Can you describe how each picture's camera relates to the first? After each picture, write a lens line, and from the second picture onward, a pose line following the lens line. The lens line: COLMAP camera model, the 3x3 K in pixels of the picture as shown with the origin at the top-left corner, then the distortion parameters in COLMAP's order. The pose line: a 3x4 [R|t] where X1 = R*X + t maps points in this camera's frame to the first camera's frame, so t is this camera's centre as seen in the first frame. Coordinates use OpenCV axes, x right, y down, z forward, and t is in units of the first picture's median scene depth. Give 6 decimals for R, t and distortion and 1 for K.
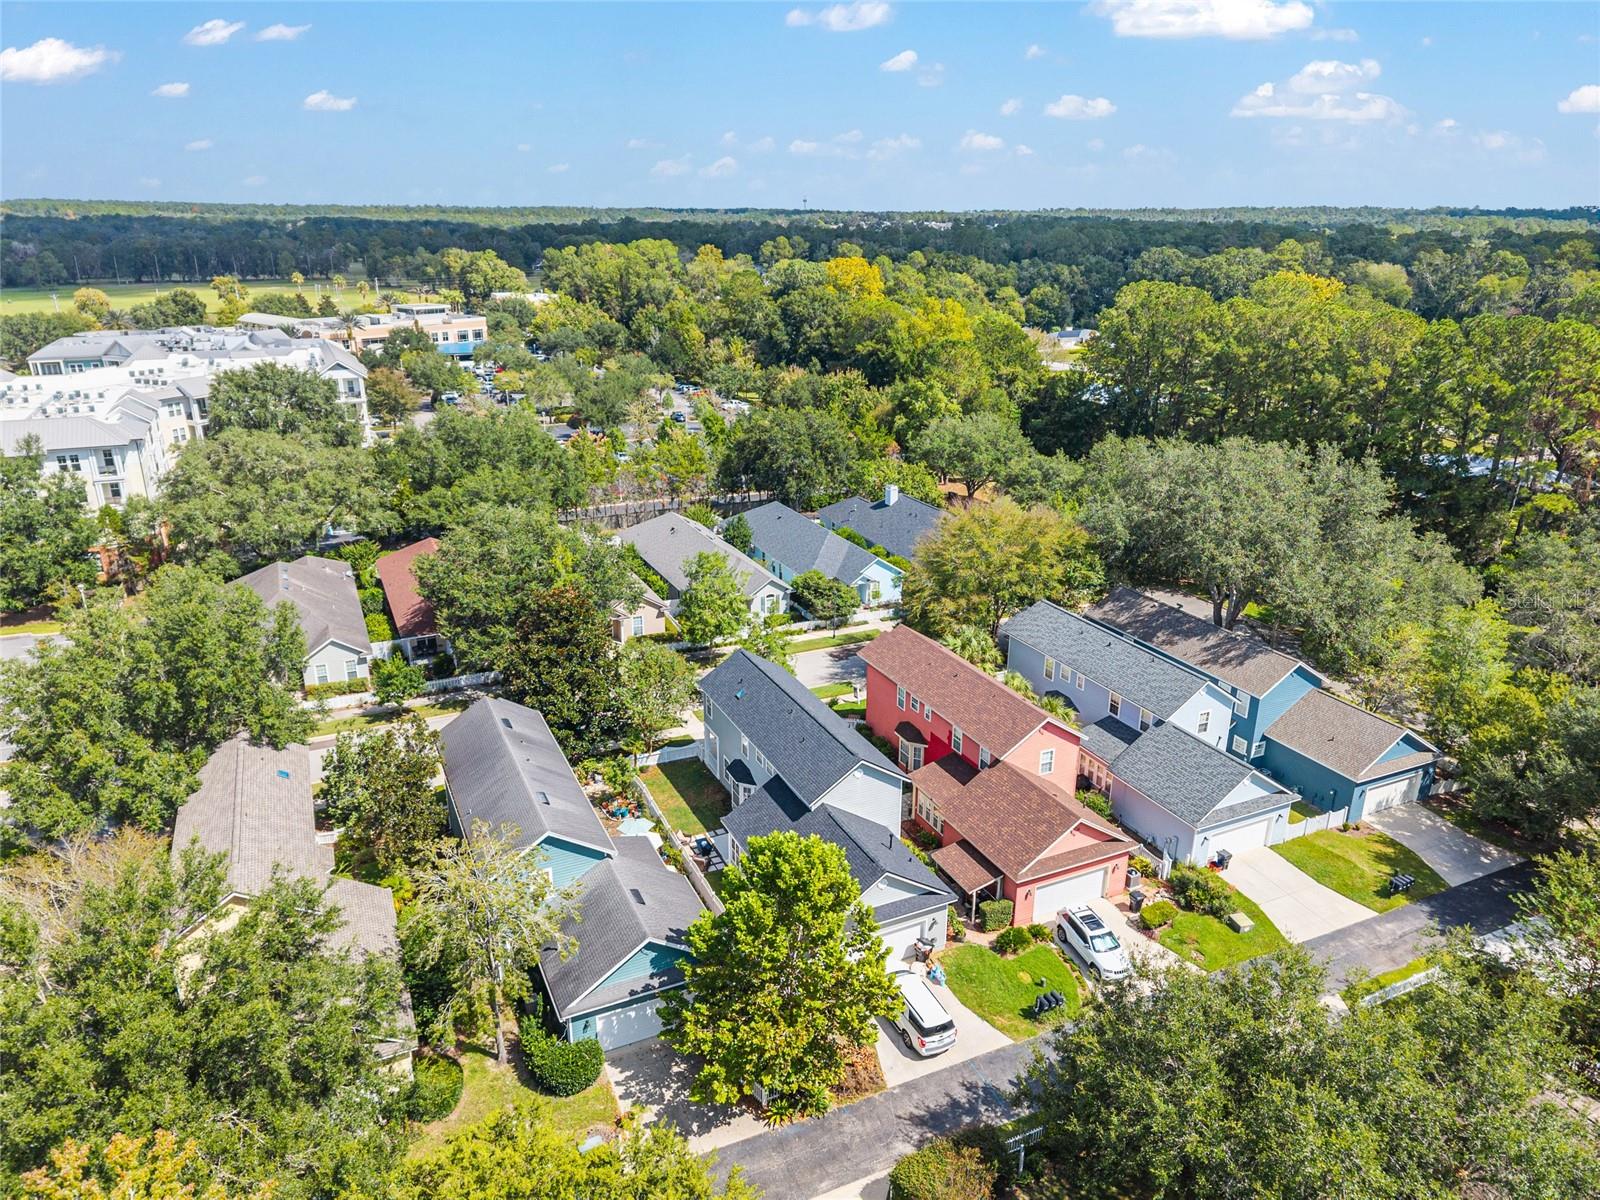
lens RADIAL K [[1056.0, 0, 777.0], [0, 1056.0, 596.0], [0, 0, 1]] dist [0.030066, -0.029380]
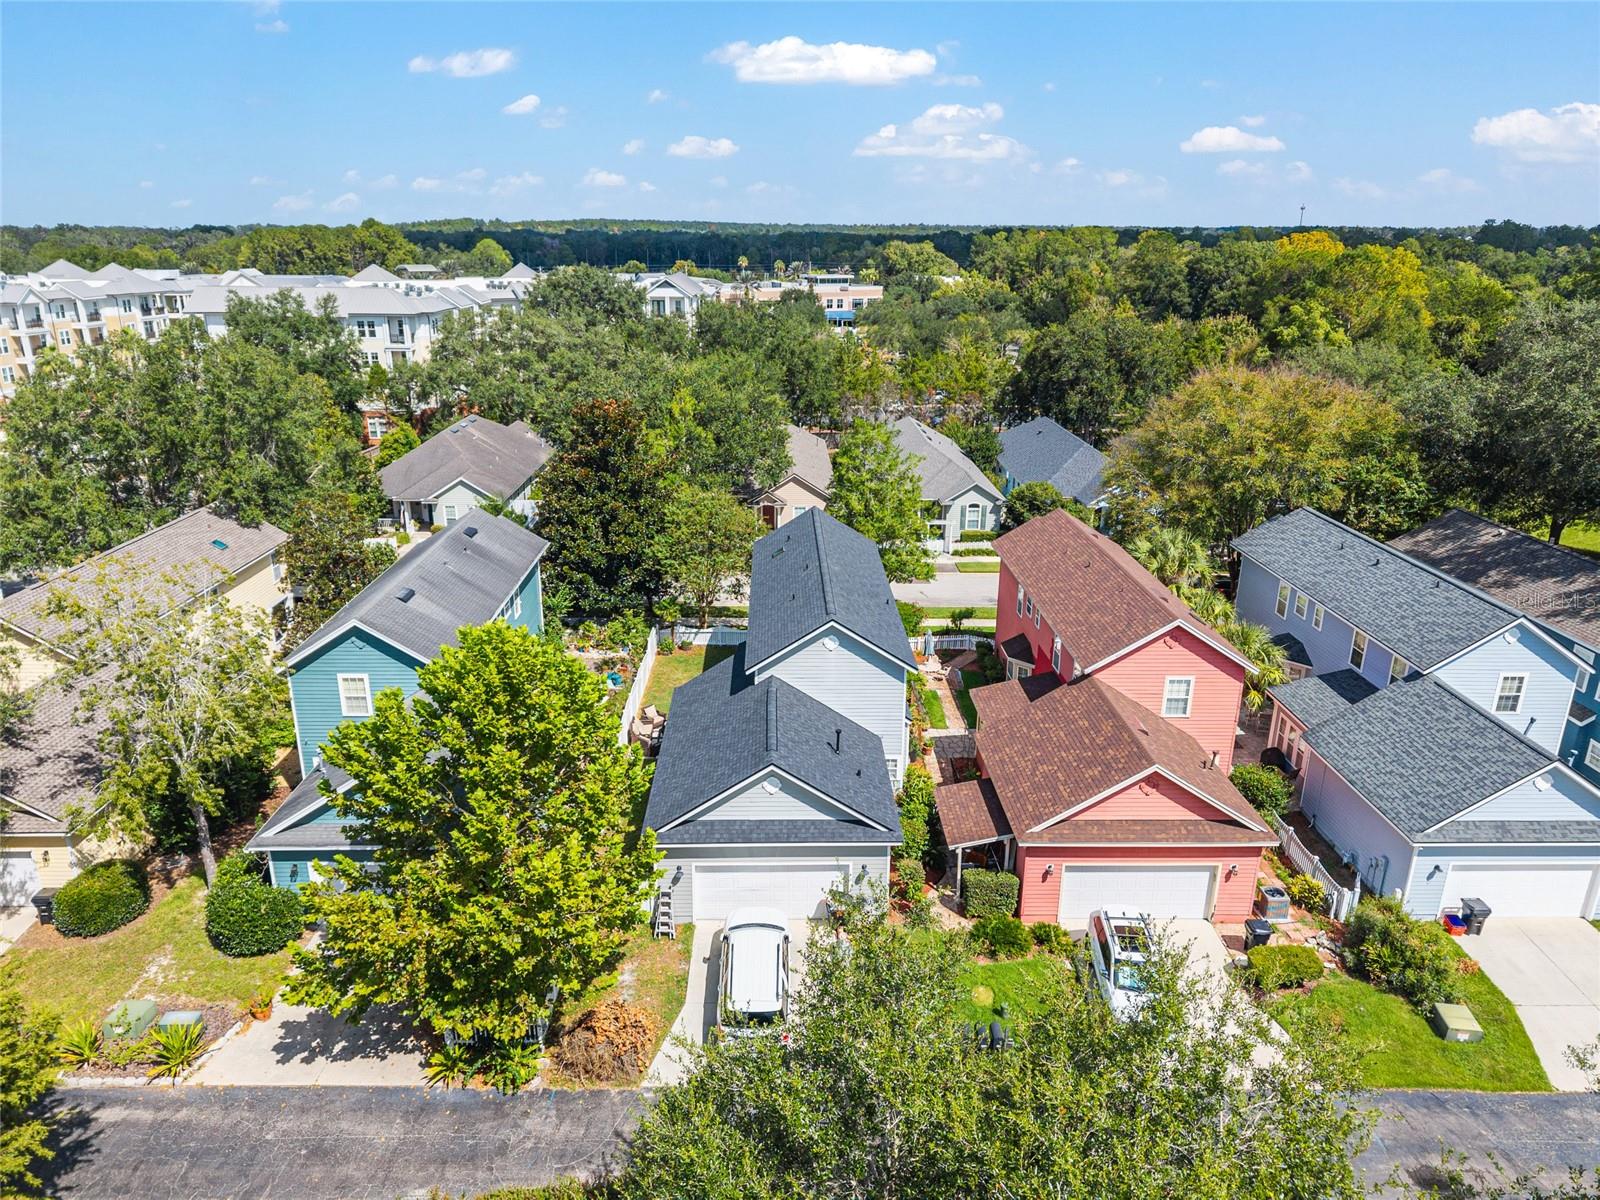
lens RADIAL K [[1056.0, 0, 786.9], [0, 1056.0, 600.5], [0, 0, 1]] dist [0.030066, -0.029380]
pose [[0.915362, 0.133667, -0.379798, 0.258808], [-0.139090, 0.990191, 0.013264, 0.117742], [0.377845, 0.040685, 0.924975, 0.318780]]
